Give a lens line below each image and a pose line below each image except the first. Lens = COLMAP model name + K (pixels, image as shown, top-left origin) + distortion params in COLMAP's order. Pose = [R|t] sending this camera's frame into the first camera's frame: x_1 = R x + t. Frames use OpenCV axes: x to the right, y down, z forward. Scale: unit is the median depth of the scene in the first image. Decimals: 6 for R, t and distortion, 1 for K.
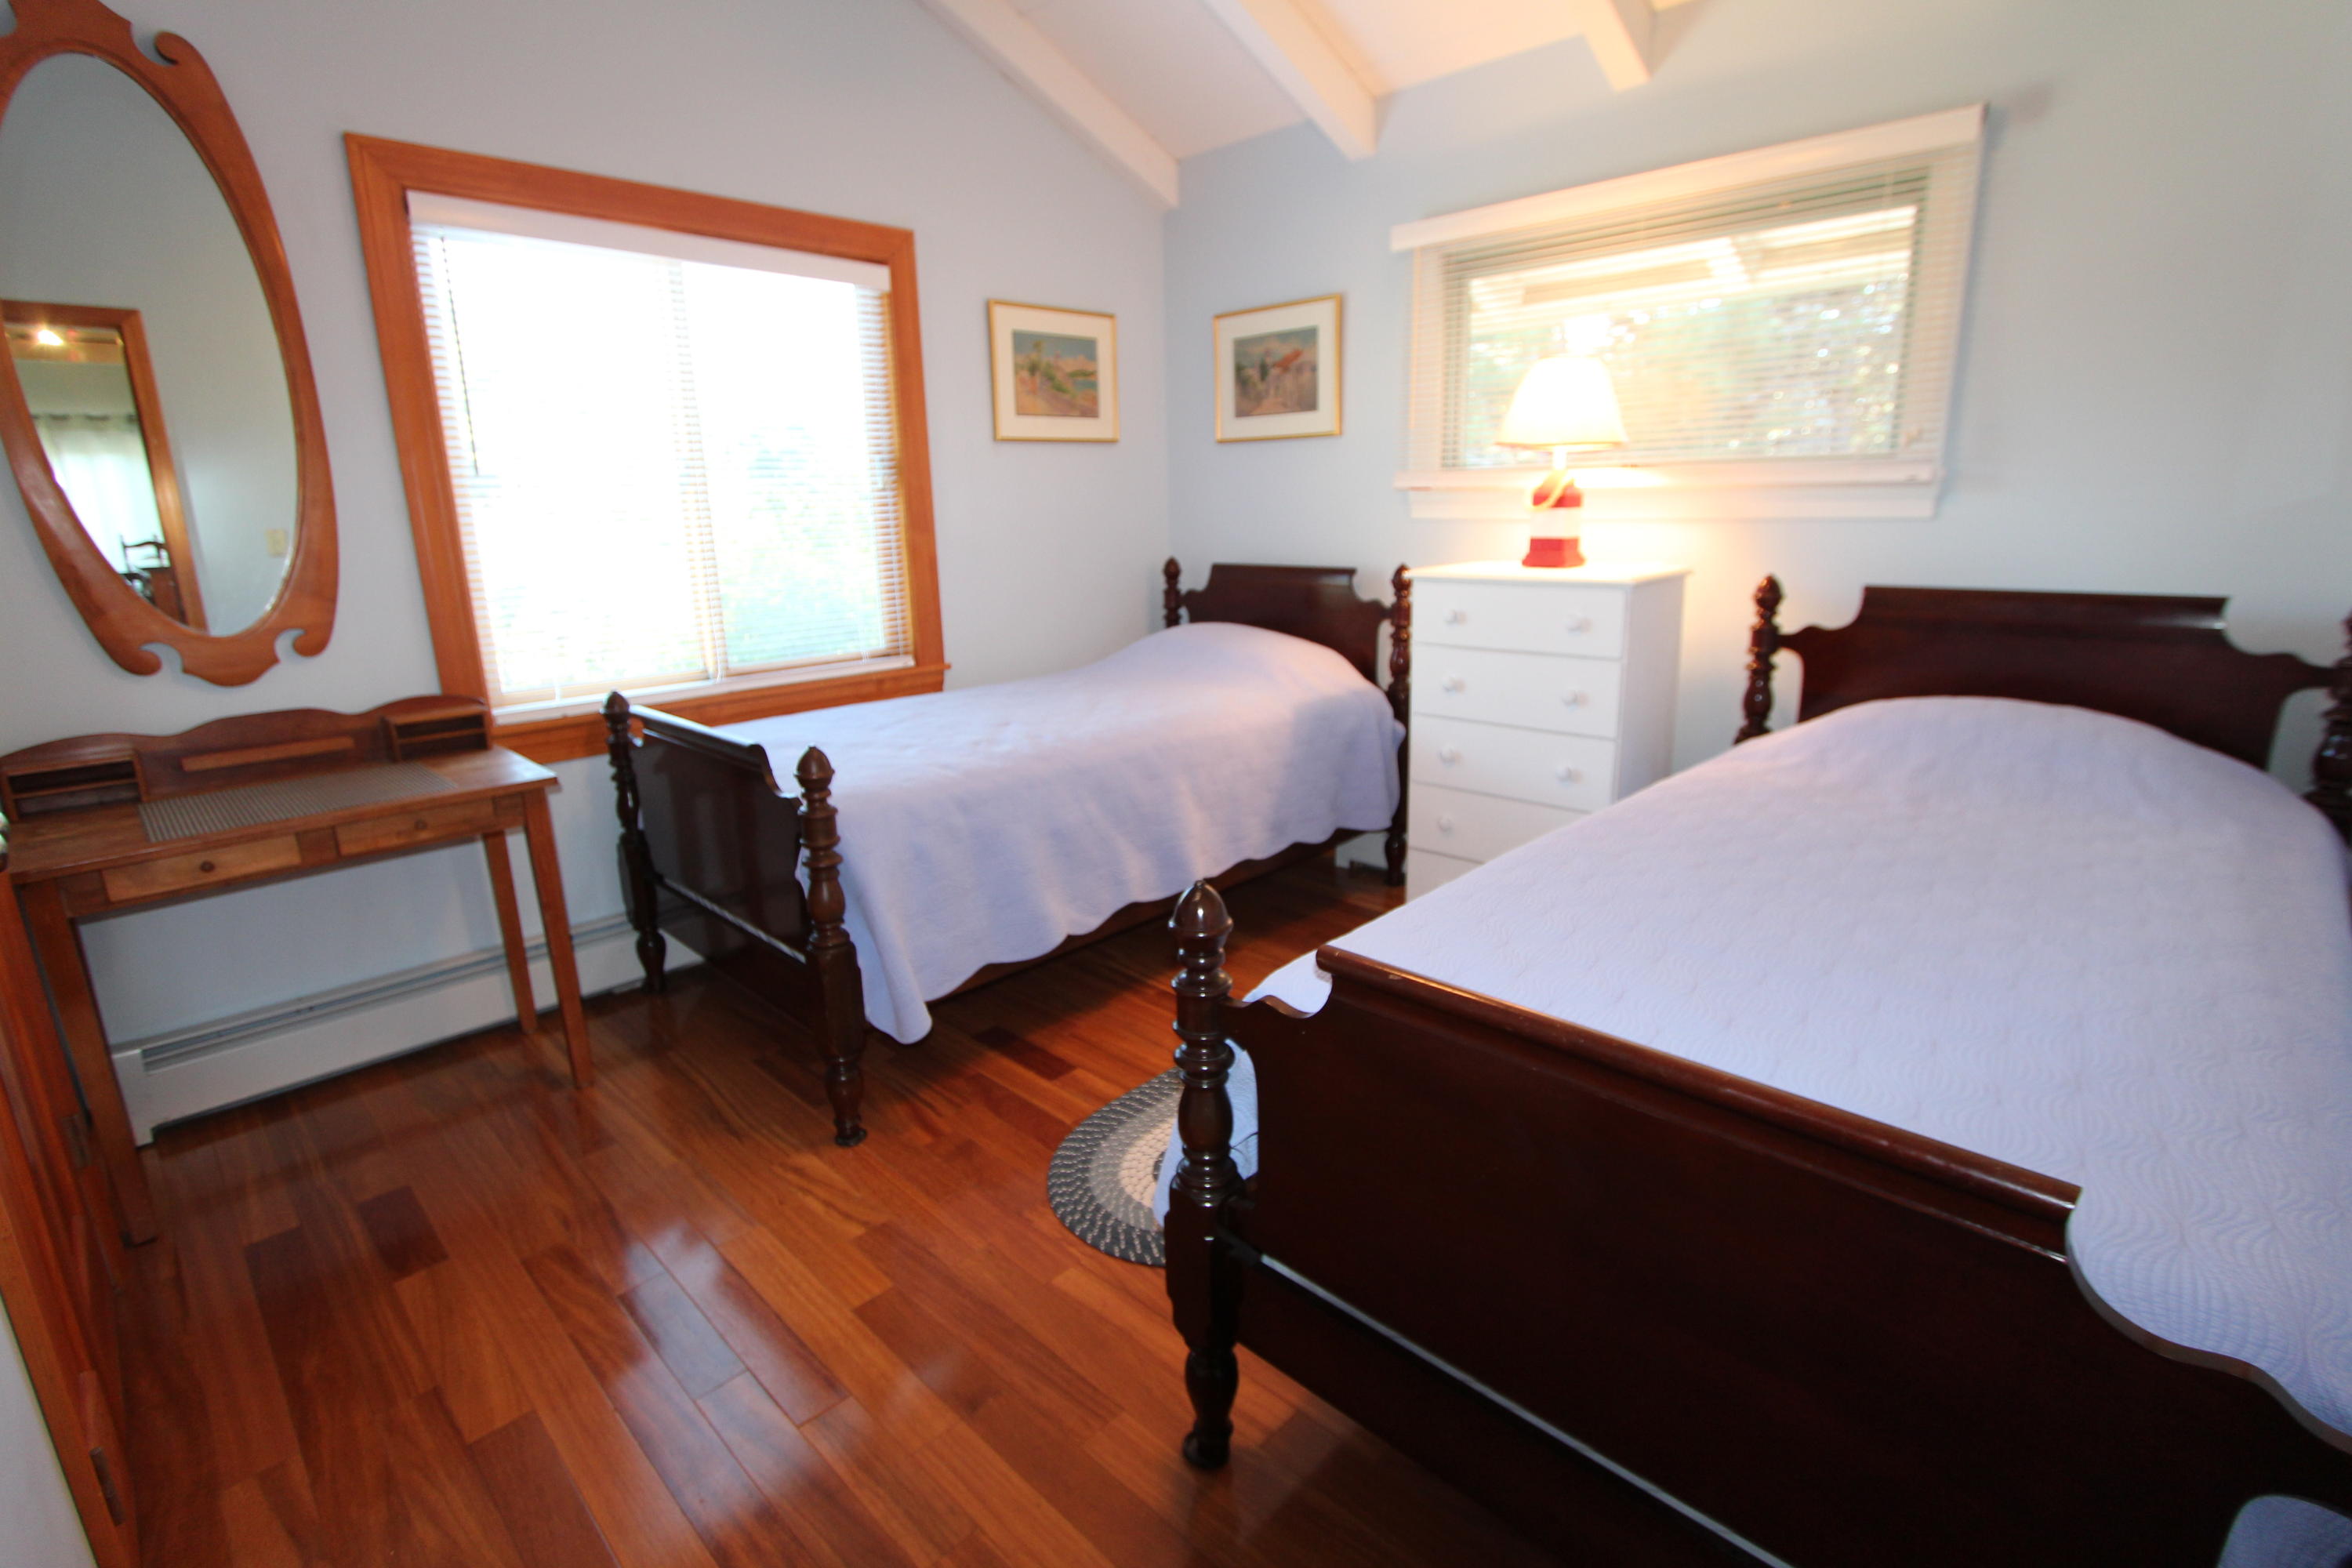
lens RADIAL K [[1093.8, 0, 1160.0], [0, 1093.8, 775.9], [0, 0, 1]] dist [-0.023222, 0.004610]
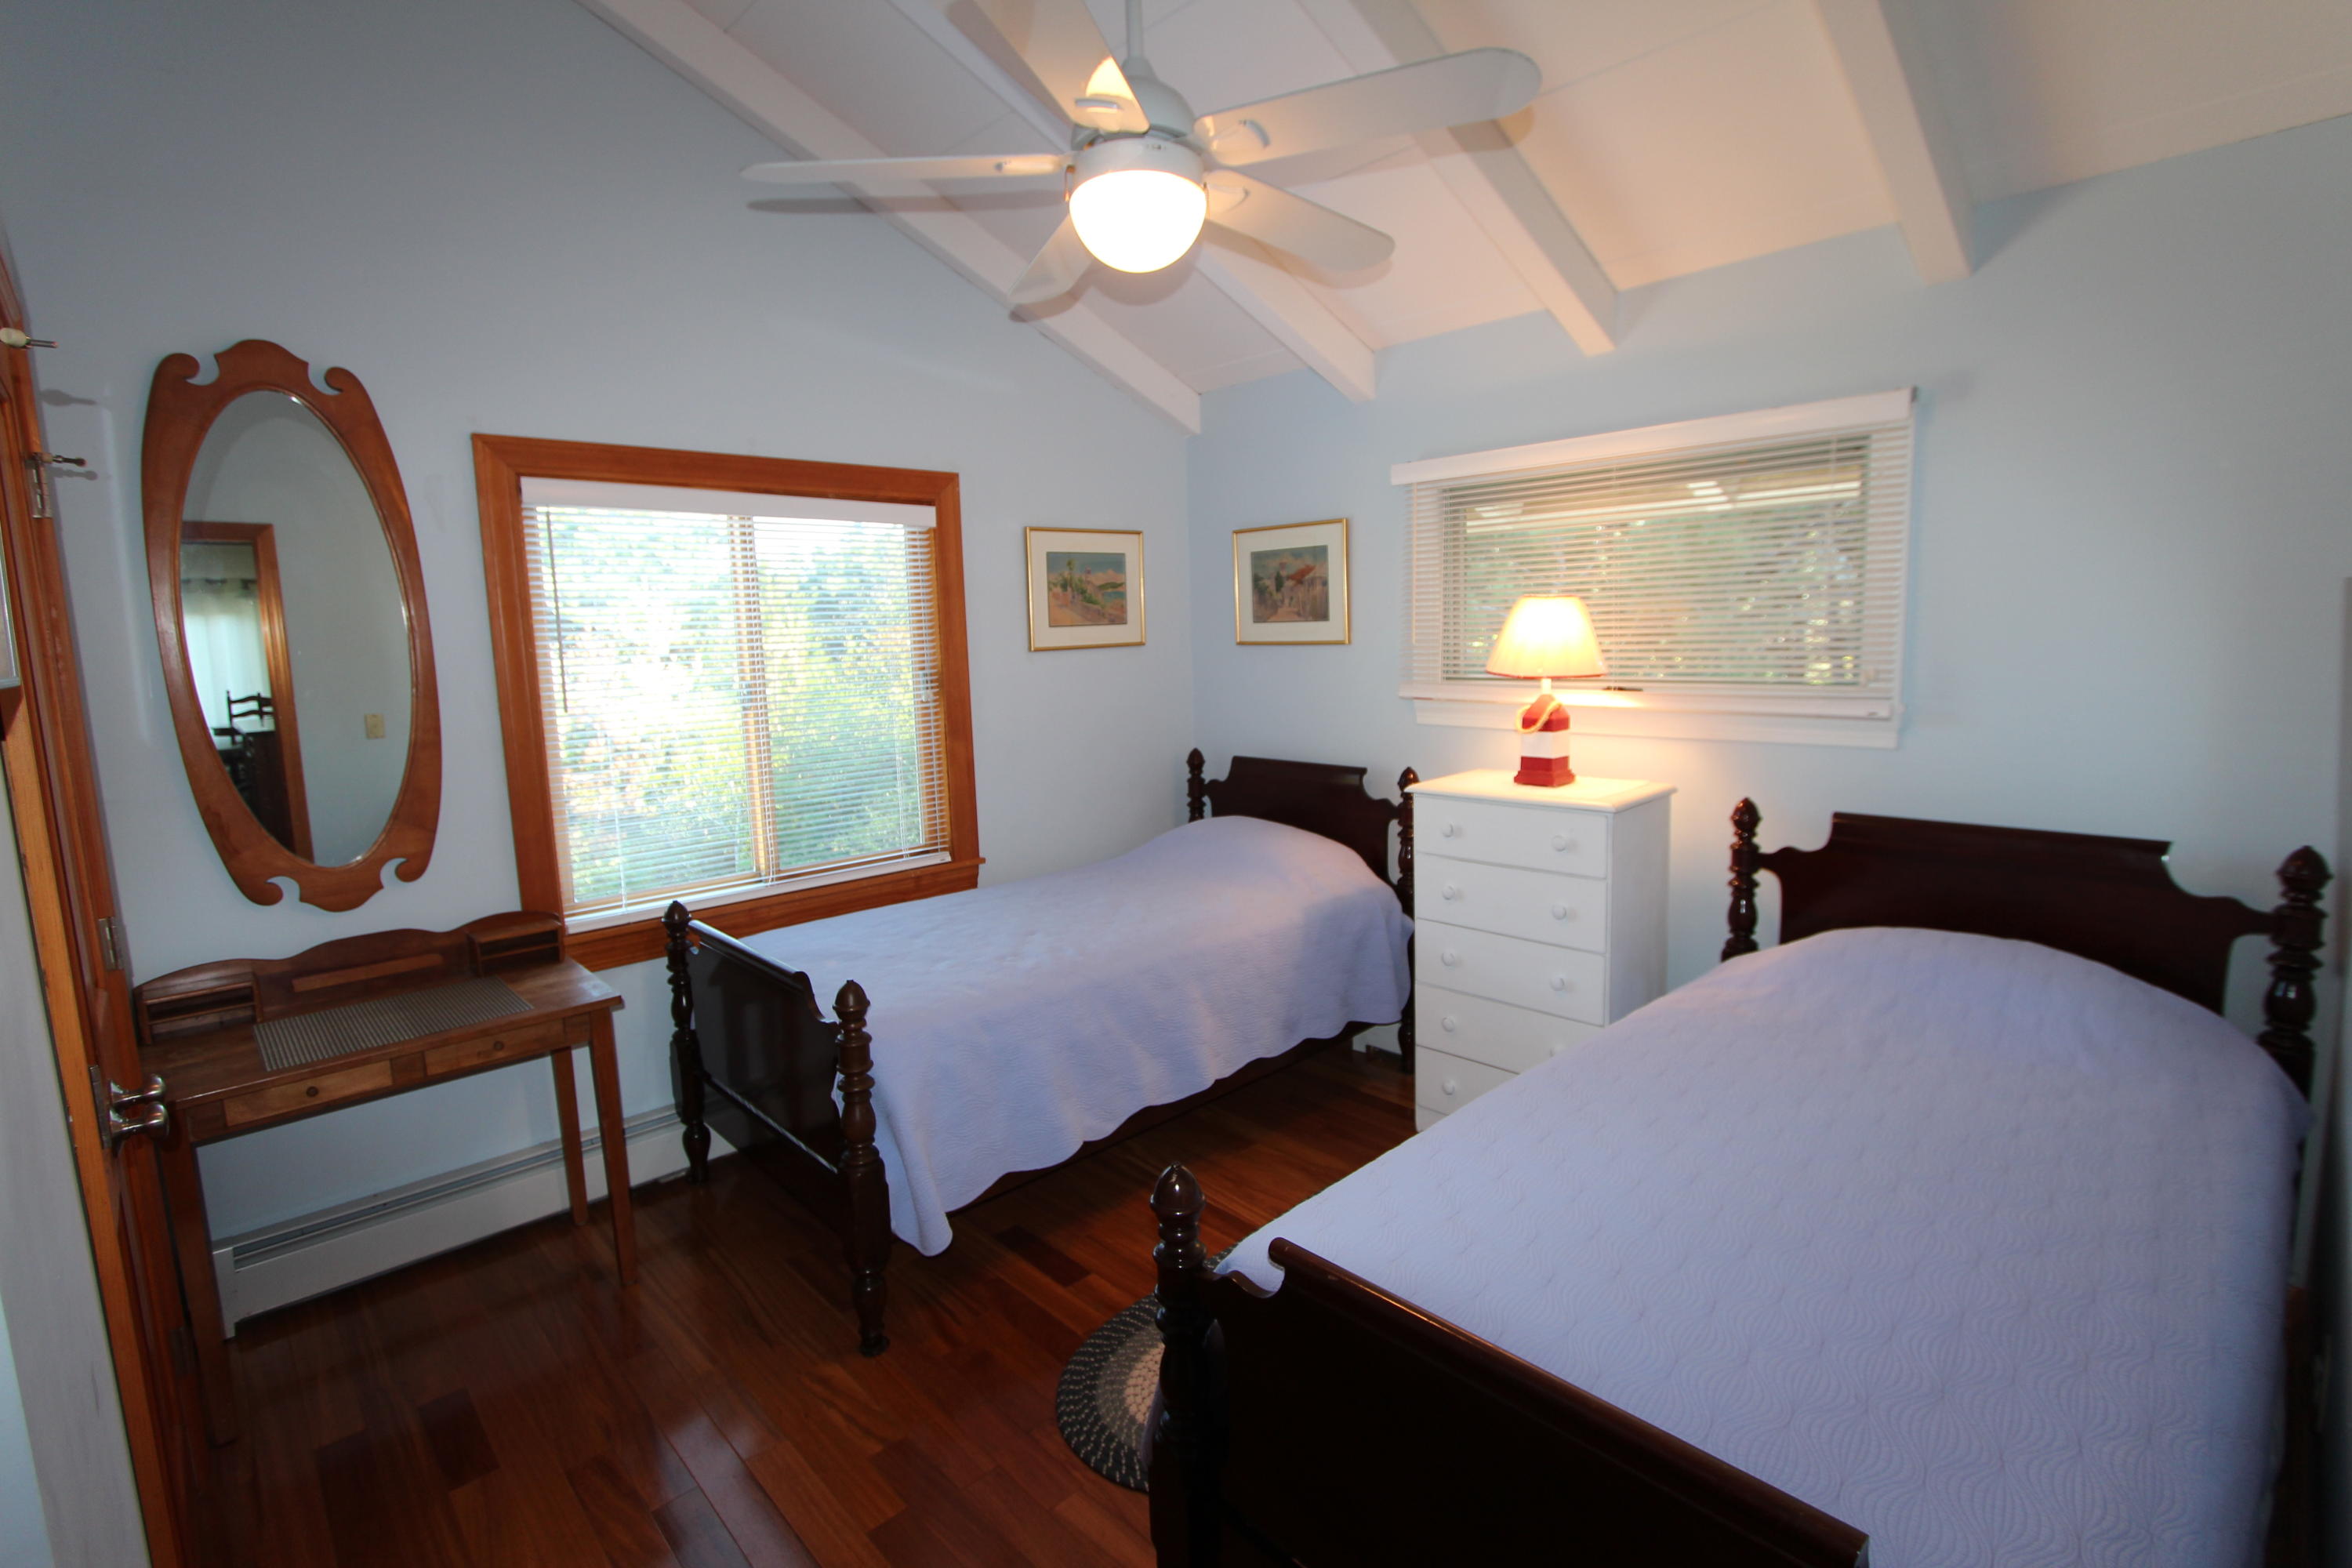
lens RADIAL K [[1093.8, 0, 1160.0], [0, 1093.8, 775.9], [0, 0, 1]] dist [-0.023222, 0.004610]
pose [[0.999139, -0.000934, -0.041471, 0.032840], [-0.003738, 0.993651, -0.112440, -0.087135], [0.041313, 0.112499, 0.992793, -0.085194]]
